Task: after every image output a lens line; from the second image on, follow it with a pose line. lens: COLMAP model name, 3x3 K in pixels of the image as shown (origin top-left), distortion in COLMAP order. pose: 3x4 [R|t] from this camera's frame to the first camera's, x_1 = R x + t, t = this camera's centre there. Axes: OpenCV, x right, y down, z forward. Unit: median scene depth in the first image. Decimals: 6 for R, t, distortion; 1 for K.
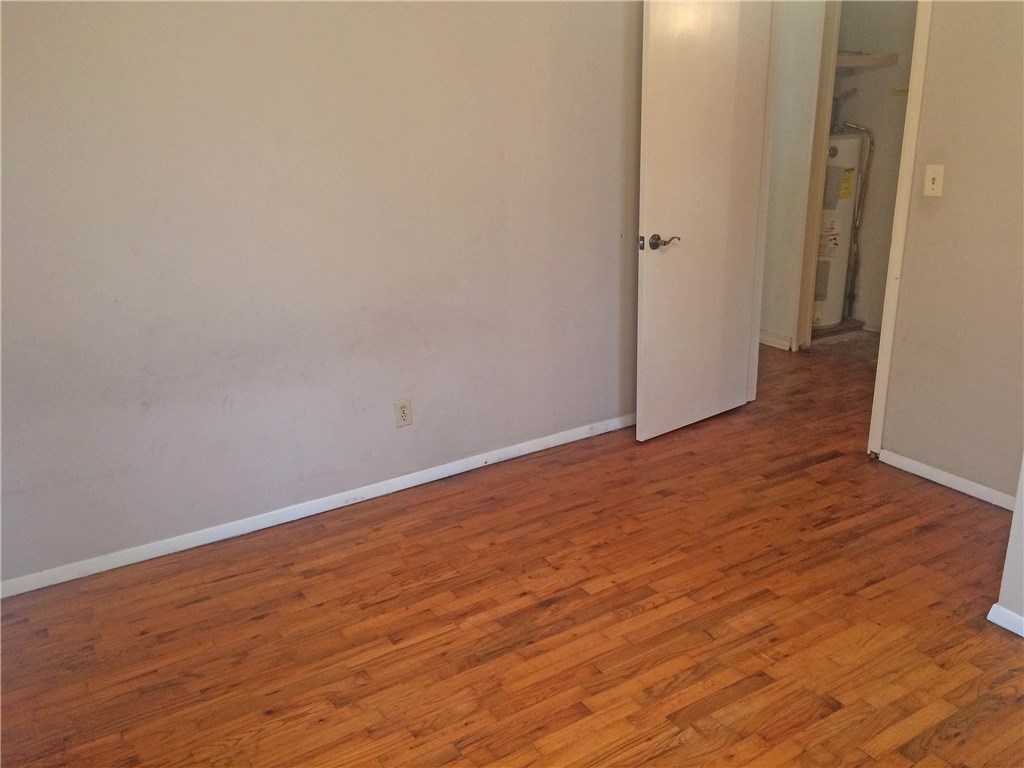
lens RADIAL K [[874.6, 0, 511.5], [0, 874.6, 379.4], [0, 0, 1]] dist [0.072908, -0.081654]
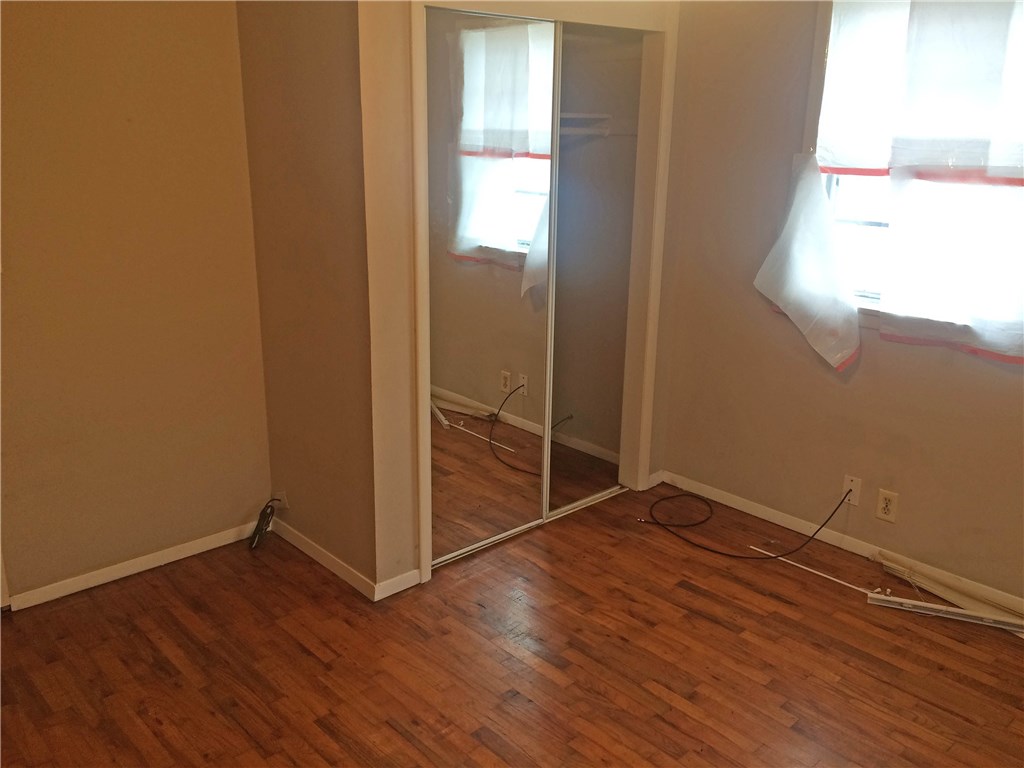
lens RADIAL K [[874.6, 0, 515.8], [0, 874.6, 384.3], [0, 0, 1]] dist [0.072908, -0.081654]
pose [[-0.191591, -0.252305, 0.948491, -0.508525], [0.298400, 0.905672, 0.301190, -0.273542], [-0.935014, 0.340735, -0.098231, 0.849223]]
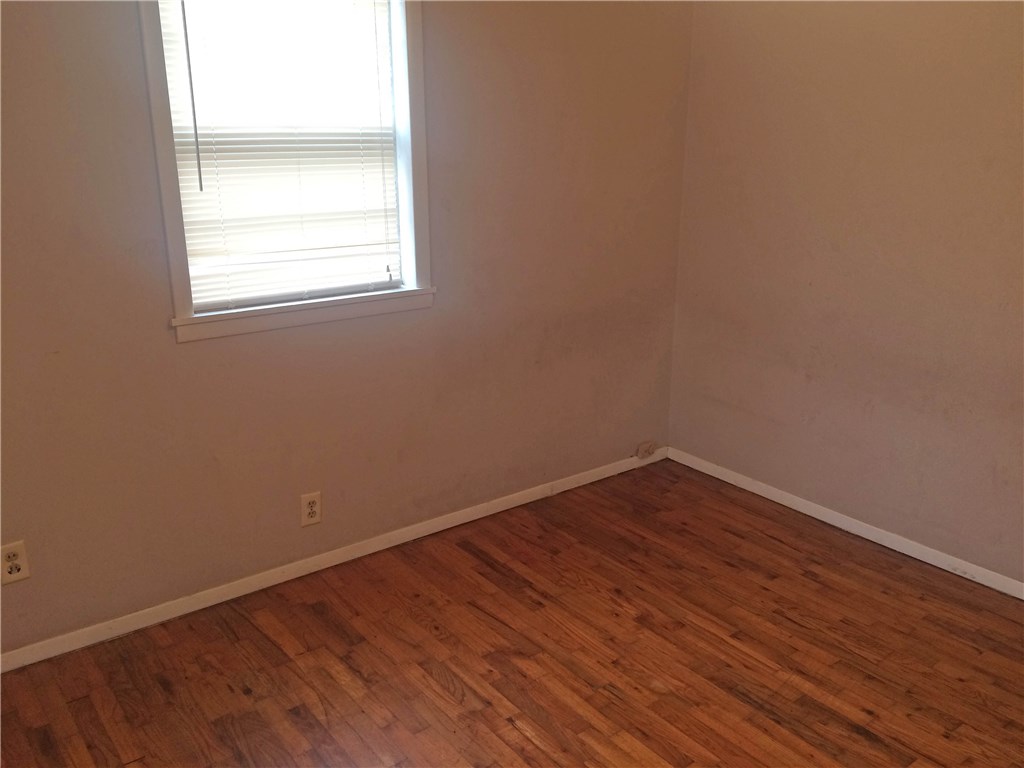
lens RADIAL K [[874.6, 0, 518.1], [0, 874.6, 383.4], [0, 0, 1]] dist [0.072908, -0.081654]
pose [[0.104244, 0.308247, -0.945578, 0.727312], [-0.319704, 0.910682, 0.261626, -0.163570], [0.941766, 0.275033, 0.193481, 0.471445]]
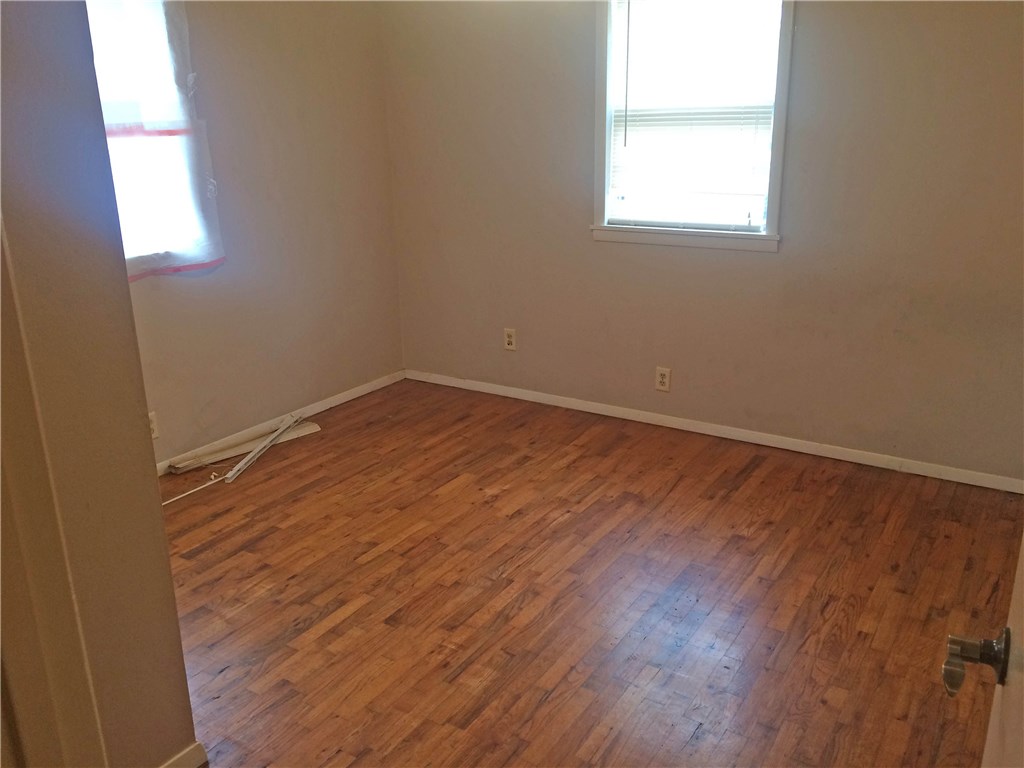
lens RADIAL K [[874.6, 0, 512.1], [0, 874.6, 383.7], [0, 0, 1]] dist [0.072908, -0.081654]
pose [[-0.904009, 0.170108, -0.392214, 0.546107], [-0.093984, 0.815908, 0.570492, -0.507985], [0.417056, 0.552591, -0.721600, 1.523414]]
